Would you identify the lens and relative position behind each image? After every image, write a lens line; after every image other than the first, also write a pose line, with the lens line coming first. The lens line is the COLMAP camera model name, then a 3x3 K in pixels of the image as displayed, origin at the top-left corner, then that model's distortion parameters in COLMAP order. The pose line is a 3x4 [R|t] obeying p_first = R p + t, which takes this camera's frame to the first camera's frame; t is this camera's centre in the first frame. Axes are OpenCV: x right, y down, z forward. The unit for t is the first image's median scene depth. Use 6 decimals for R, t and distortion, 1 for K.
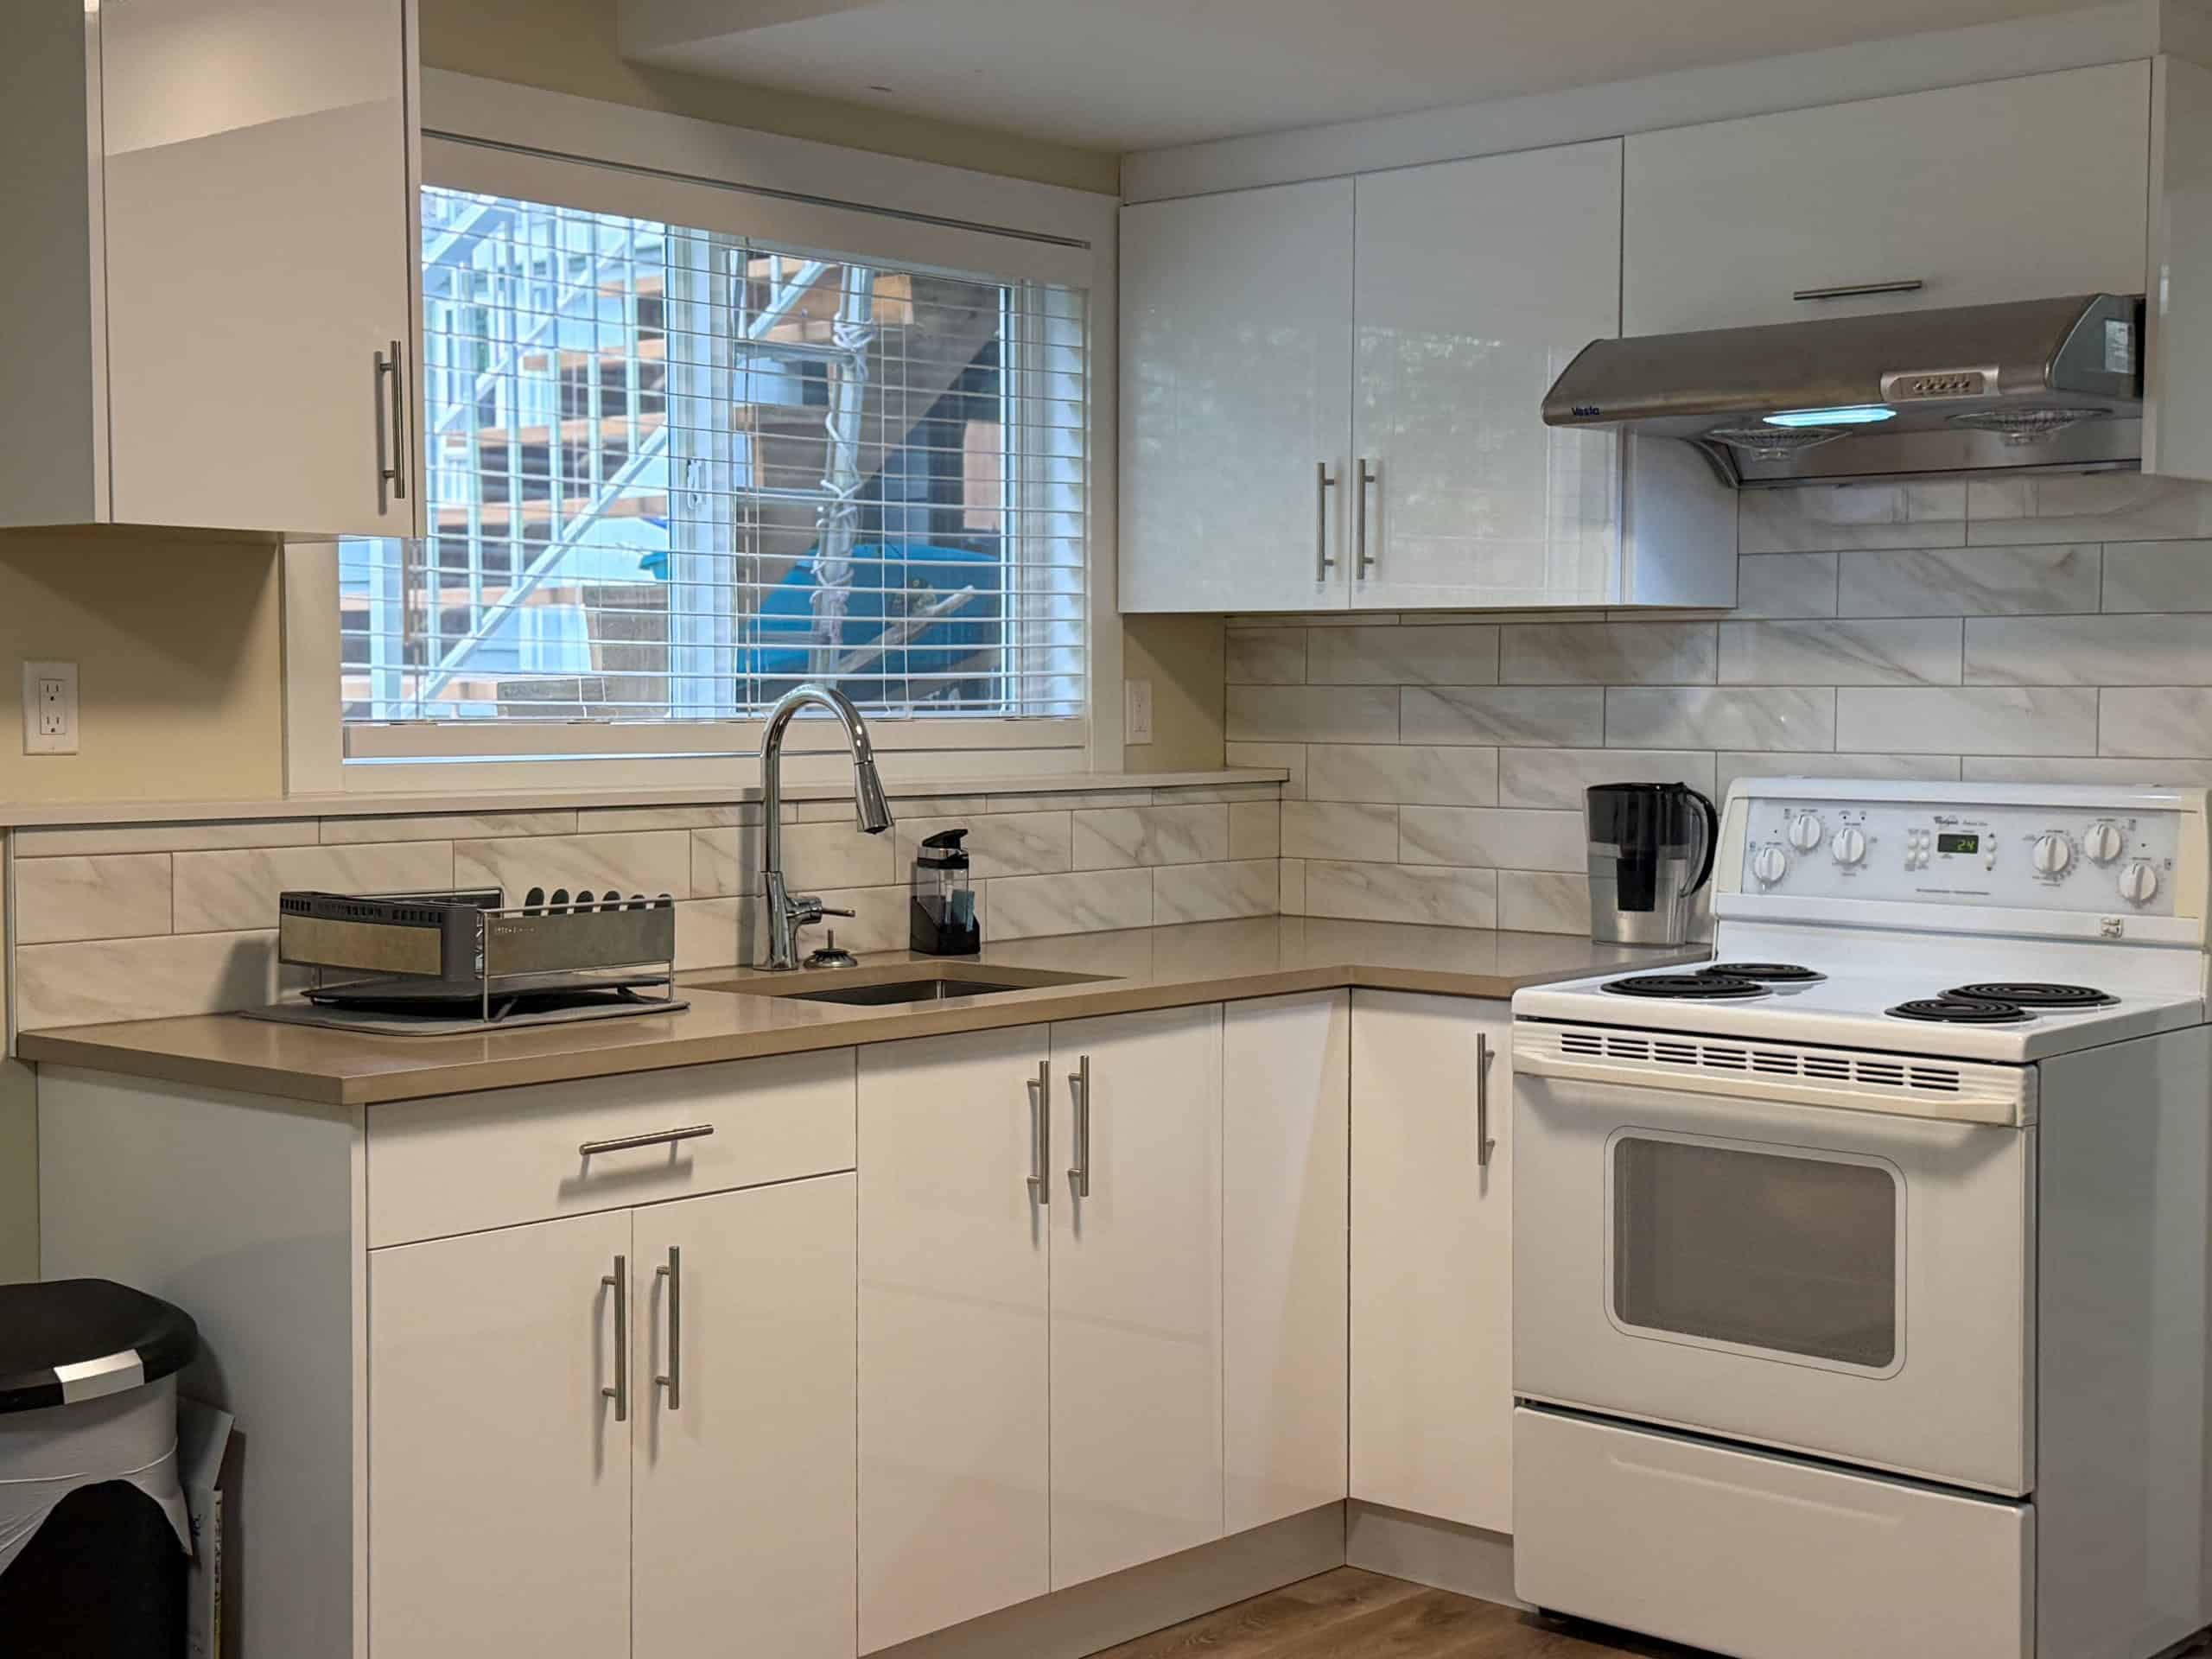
lens RADIAL K [[3043.0, 0, 1107.9], [0, 3043.0, 850.1], [0, 0, 1]] dist [0.140153, -0.006364]
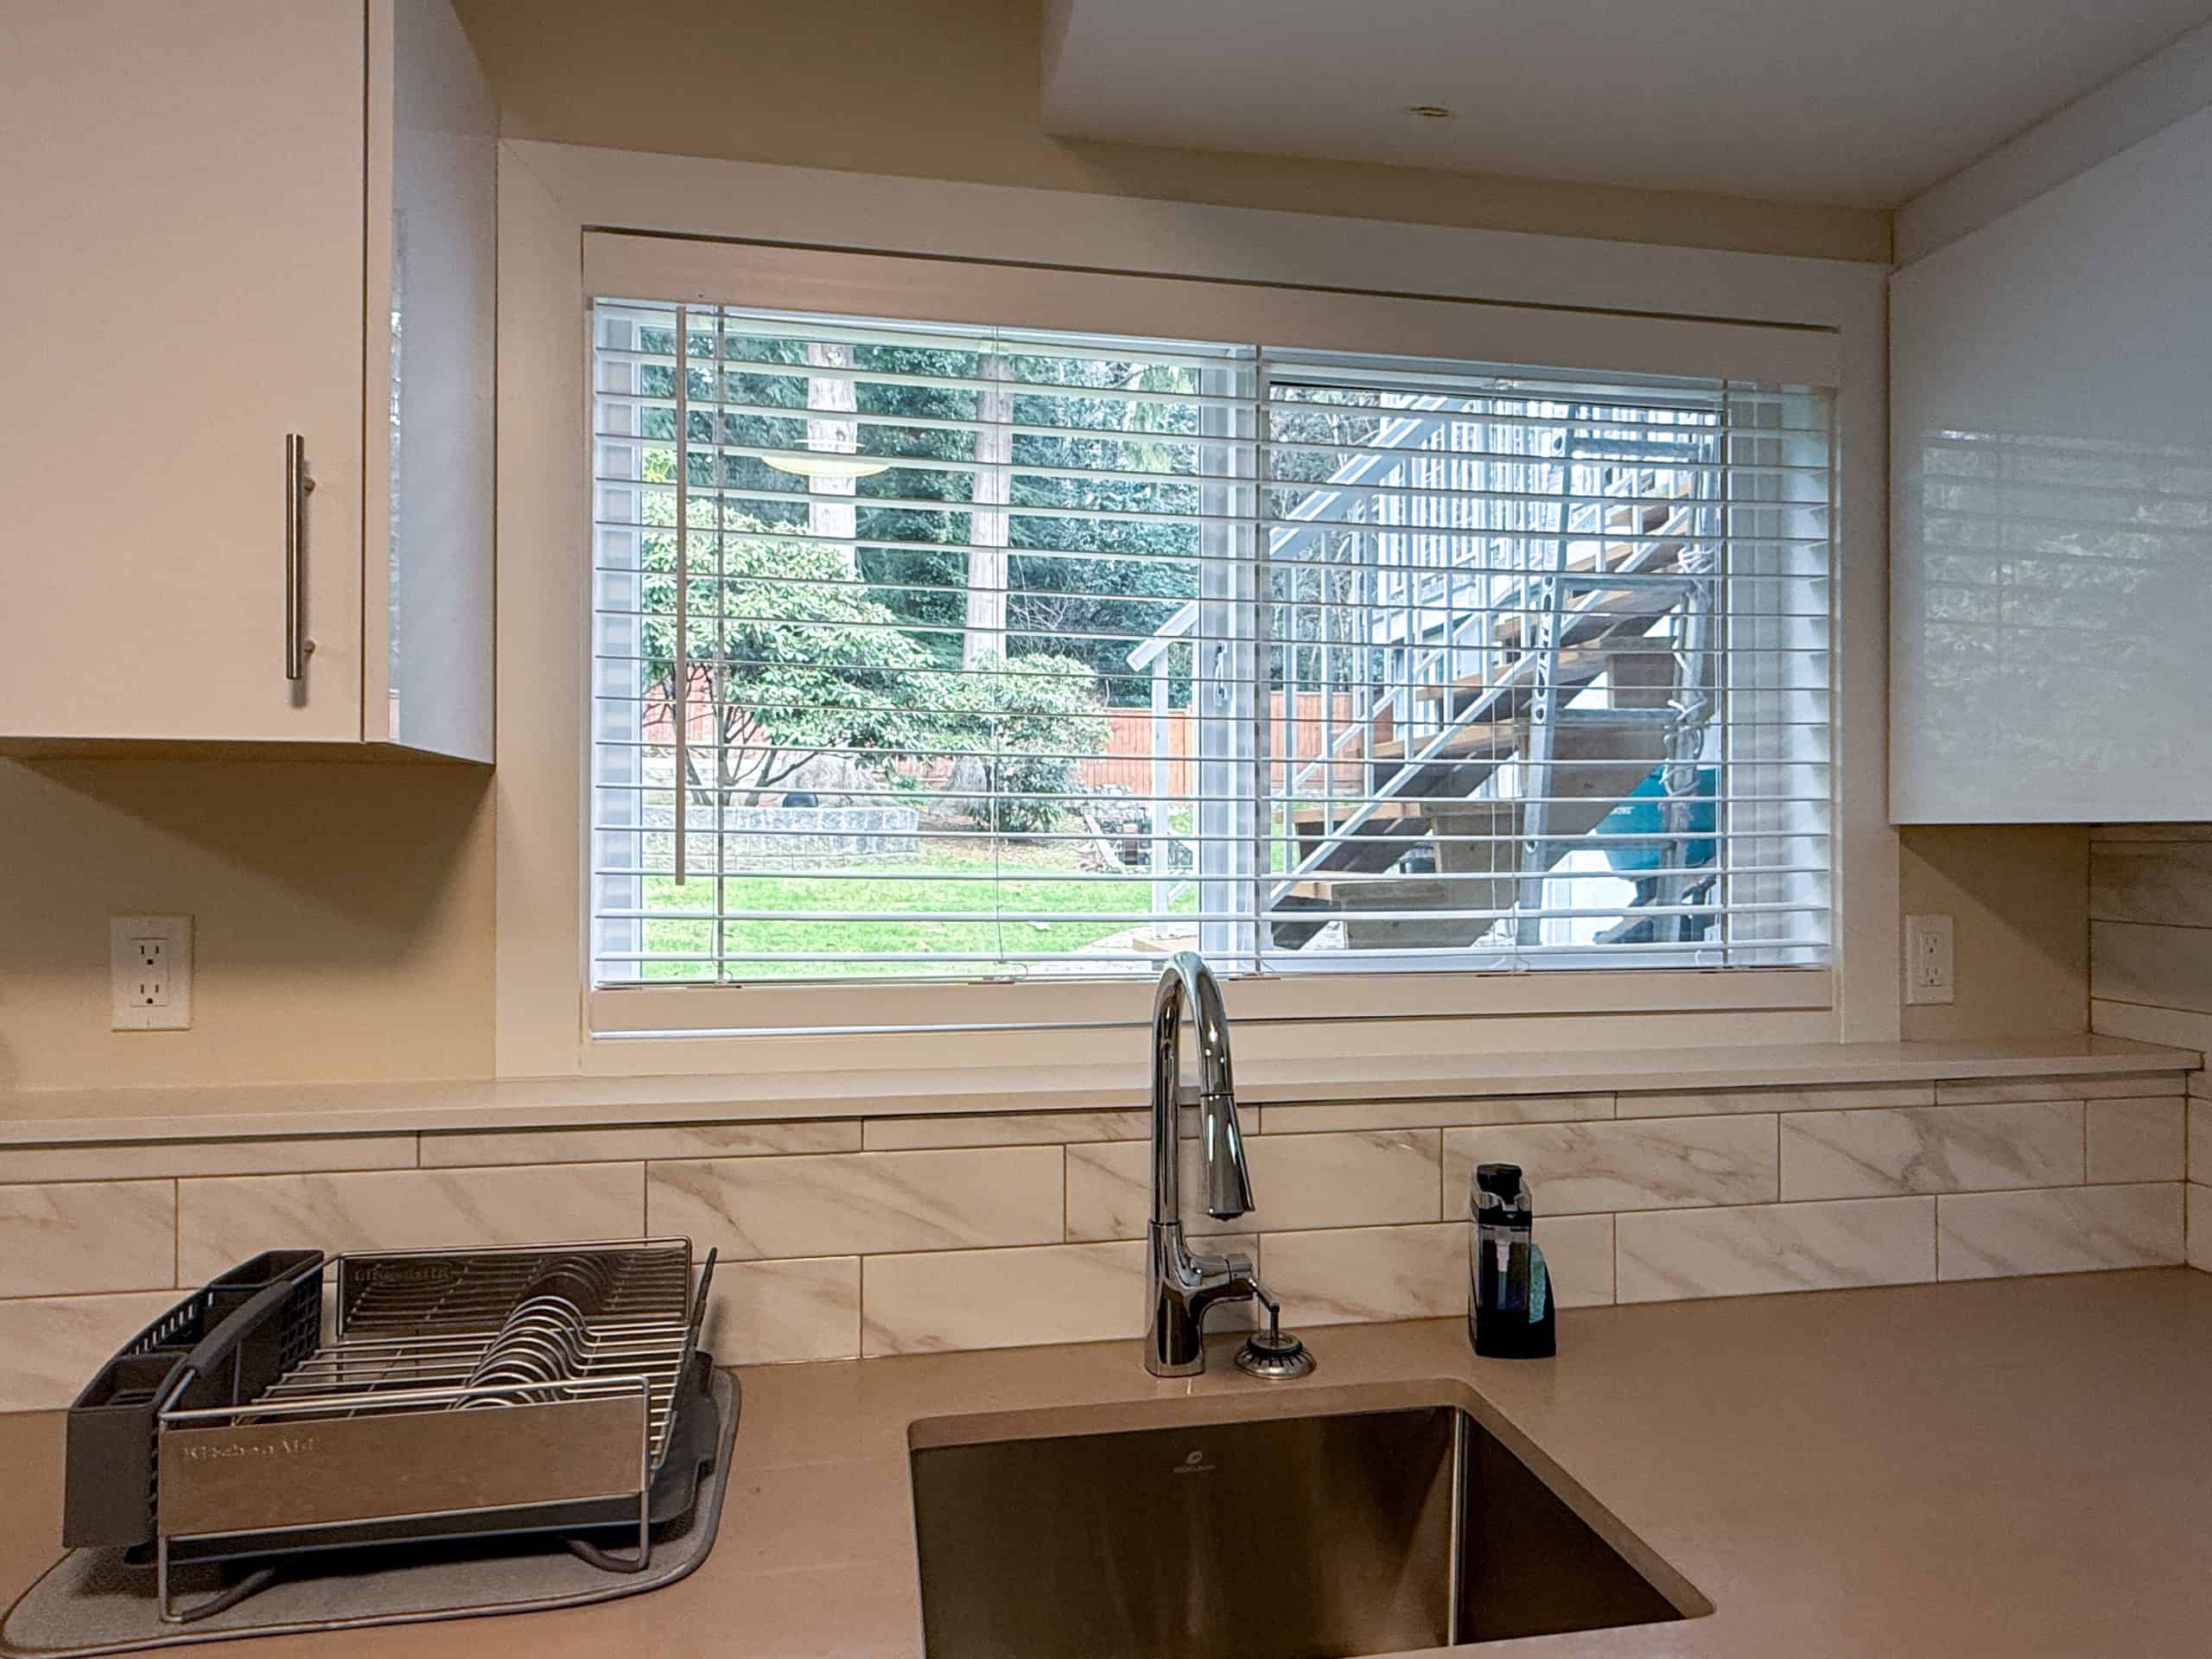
lens RADIAL K [[1332.4, 0, 1099.2], [0, 1332.4, 833.9], [0, 0, 1]] dist [-0.001366, 0.000548]
pose [[0.788177, -0.003345, -0.615439, 0.058722], [-0.034442, 0.998178, -0.049534, -0.062559], [0.614484, 0.060238, 0.786627, 0.743984]]
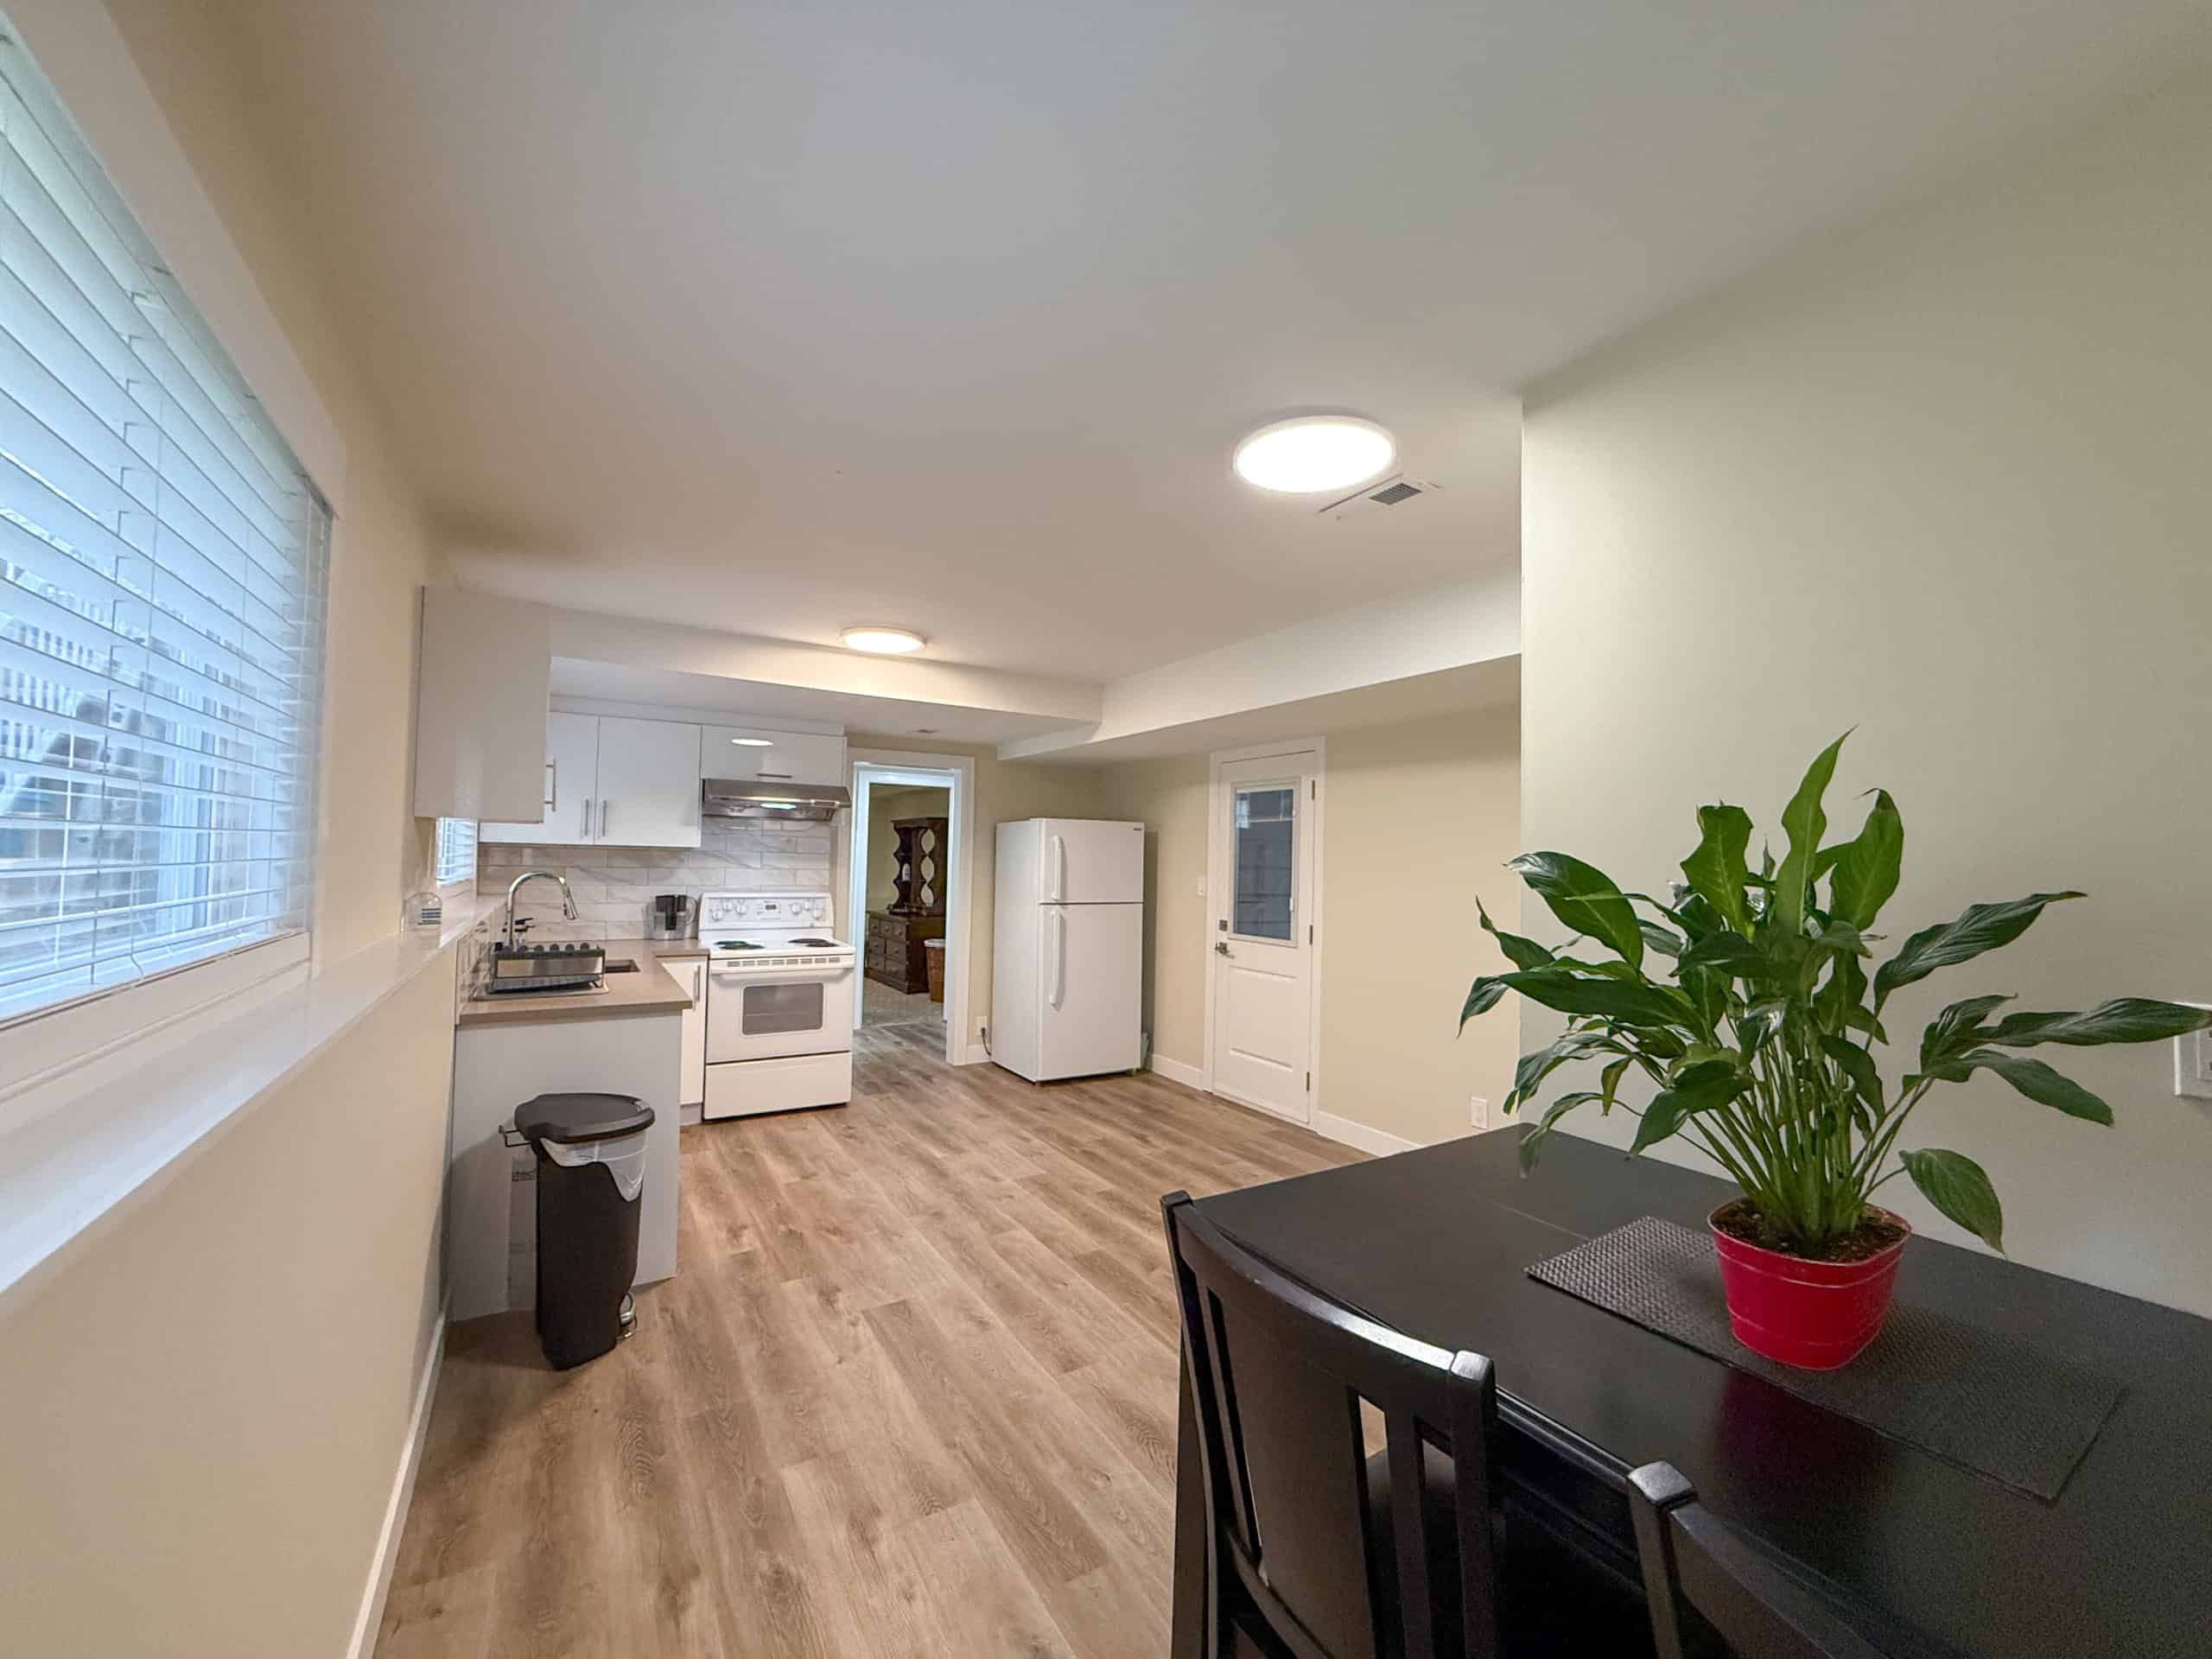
lens RADIAL K [[884.8, 0, 1102.2], [0, 884.8, 827.9], [0, 0, 1]] dist [-0.000295, -0.000501]
pose [[0.291559, 0.039609, 0.955732, -0.737297], [0.033789, 0.998092, -0.051672, -0.032165], [-0.955956, 0.047359, 0.289664, 0.219832]]
